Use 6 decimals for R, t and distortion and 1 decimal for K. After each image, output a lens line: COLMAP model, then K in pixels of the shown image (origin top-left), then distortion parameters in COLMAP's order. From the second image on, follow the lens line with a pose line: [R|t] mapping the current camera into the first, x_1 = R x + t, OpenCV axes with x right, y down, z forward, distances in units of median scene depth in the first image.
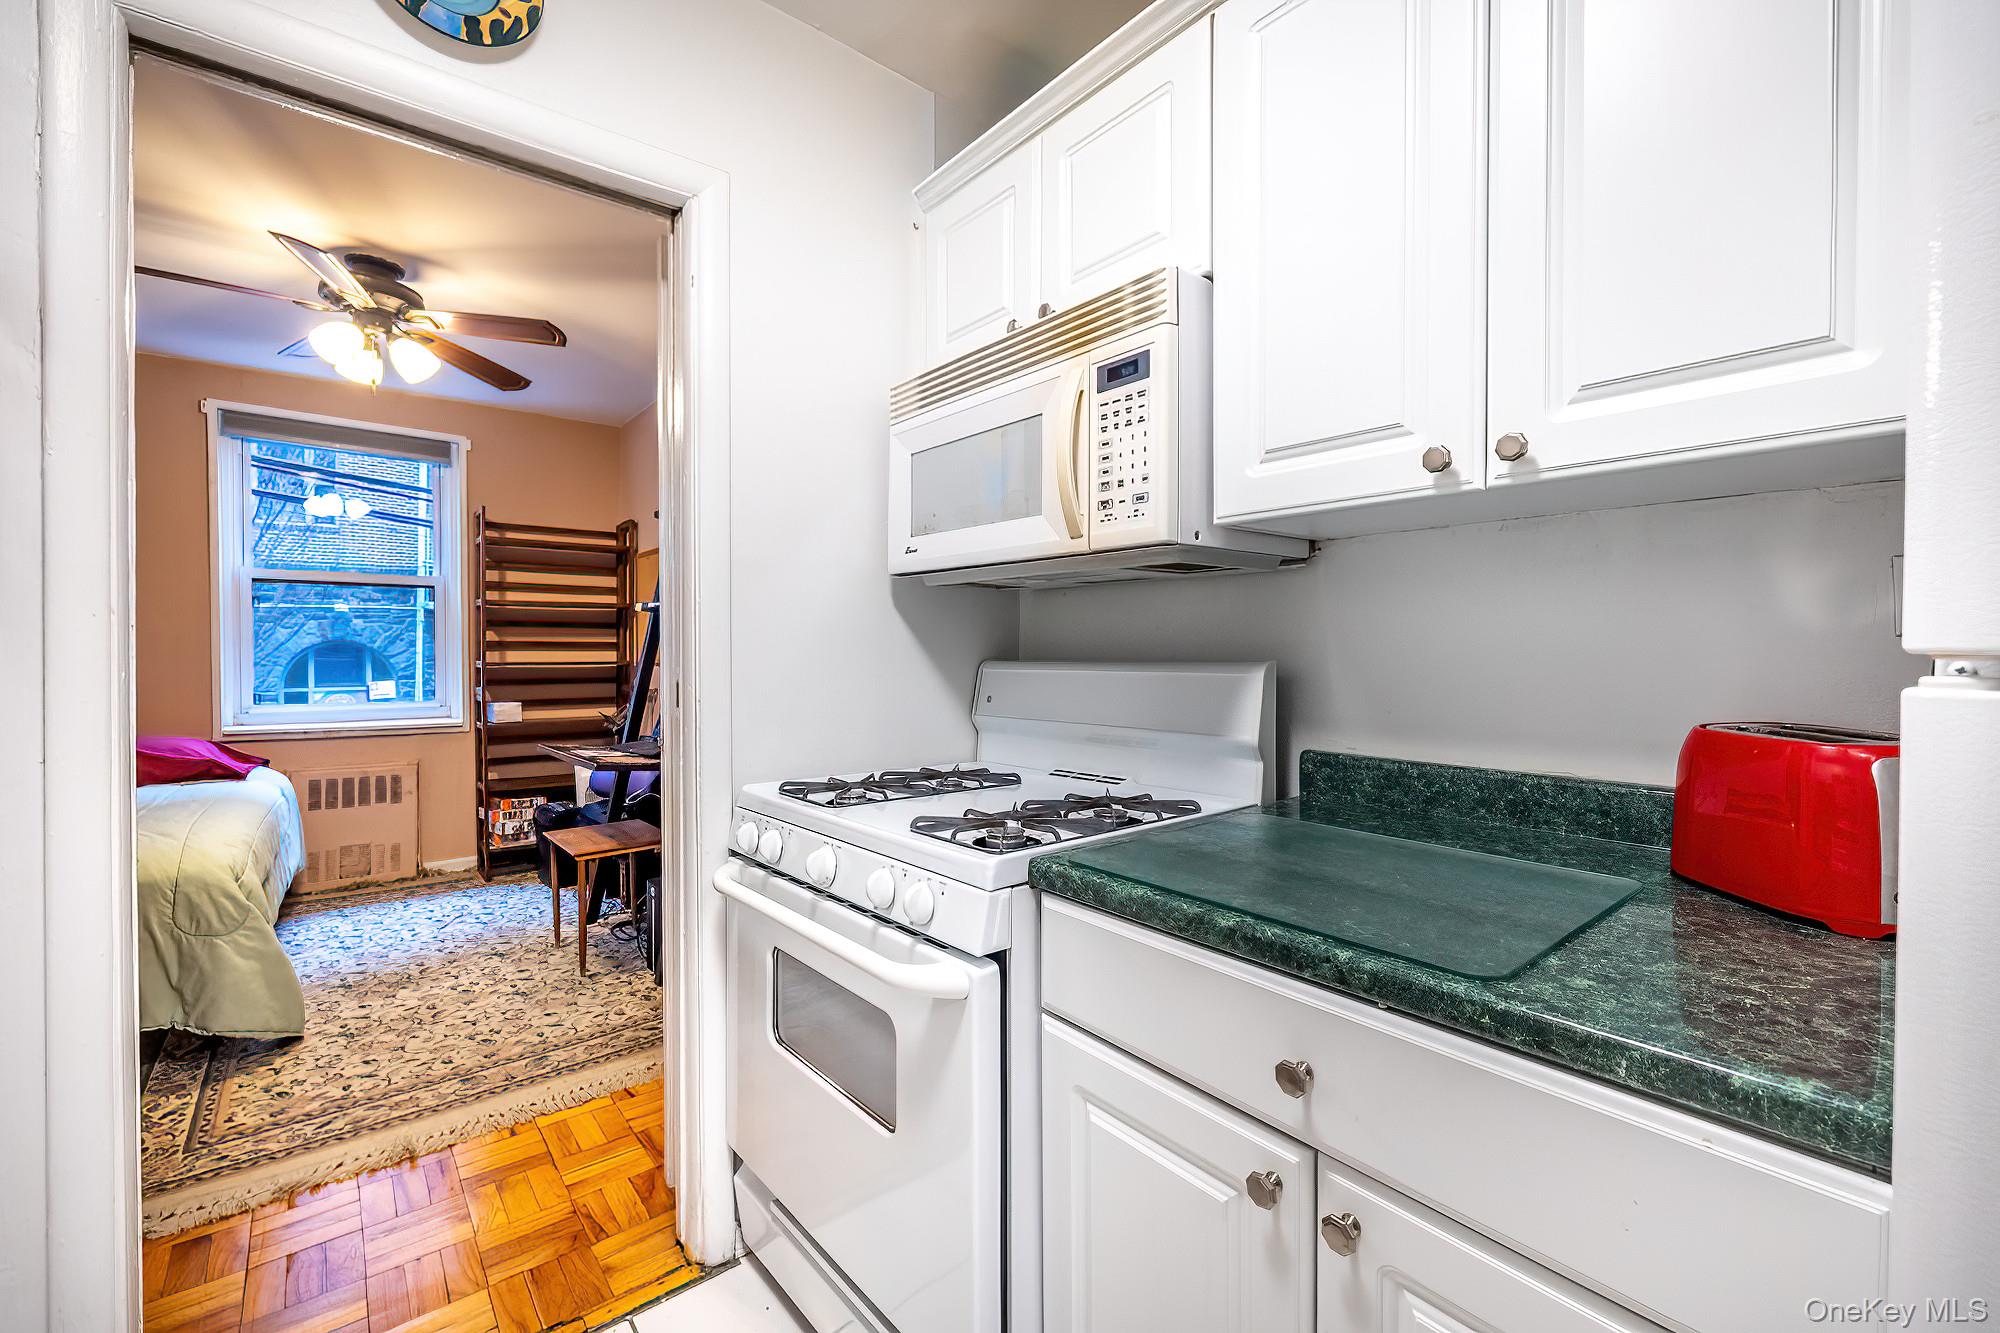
lens RADIAL K [[846.9, 0, 1057.2], [0, 846.9, 655.2], [0, 0, 1]] dist [0.006581, -0.000382]
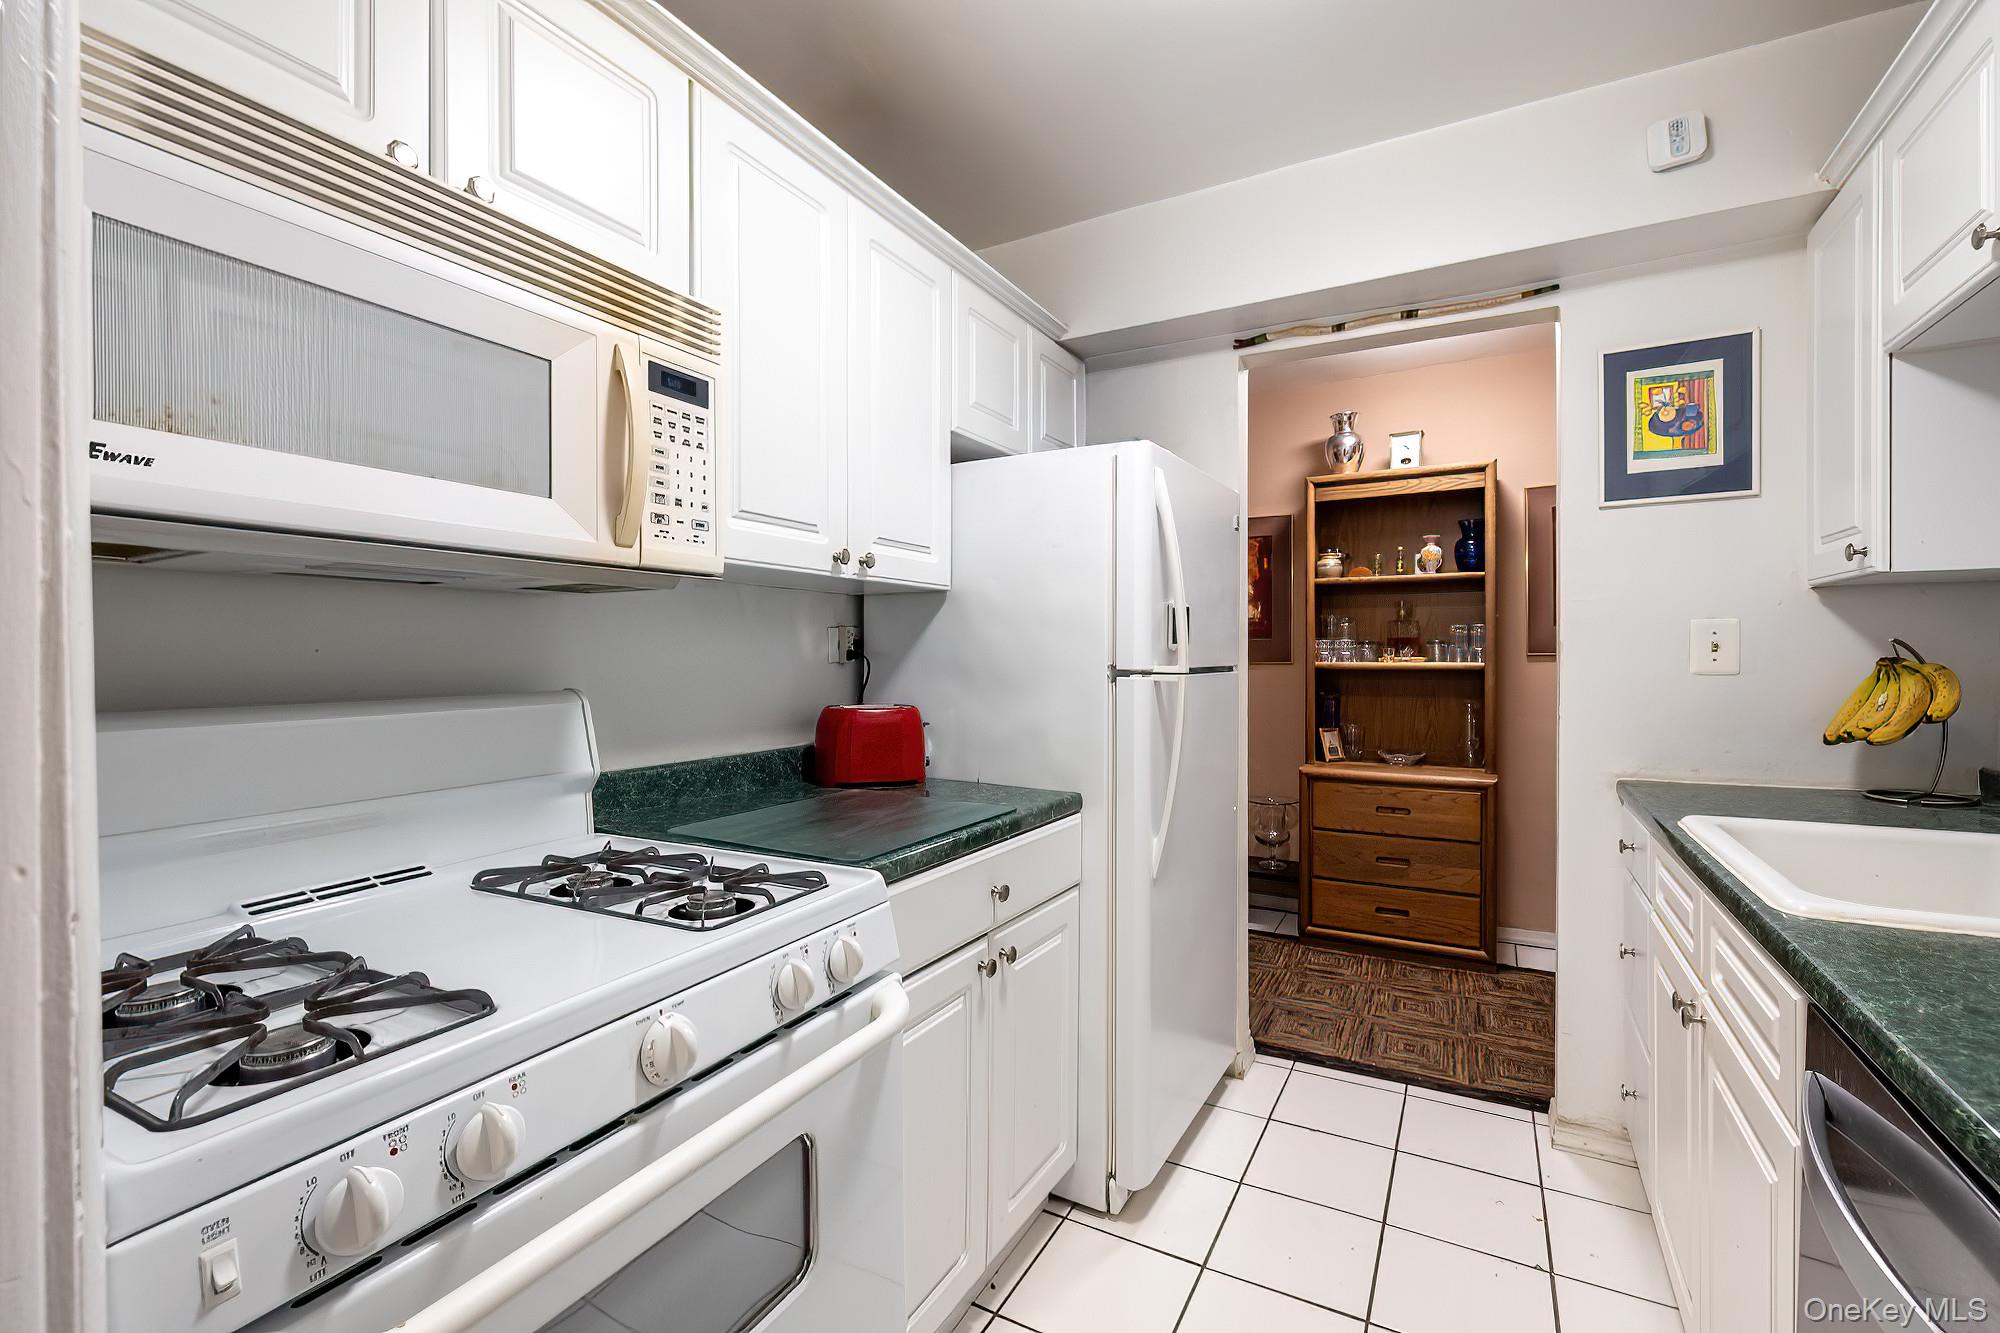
lens RADIAL K [[846.9, 0, 985.3], [0, 846.9, 652.9], [0, 0, 1]] dist [0.006581, -0.000382]
pose [[-0.315819, 0.005869, 0.948801, -0.924688], [0.012145, 0.999924, -0.002143, -0.029660], [-0.948742, 0.010846, -0.315866, 0.976827]]
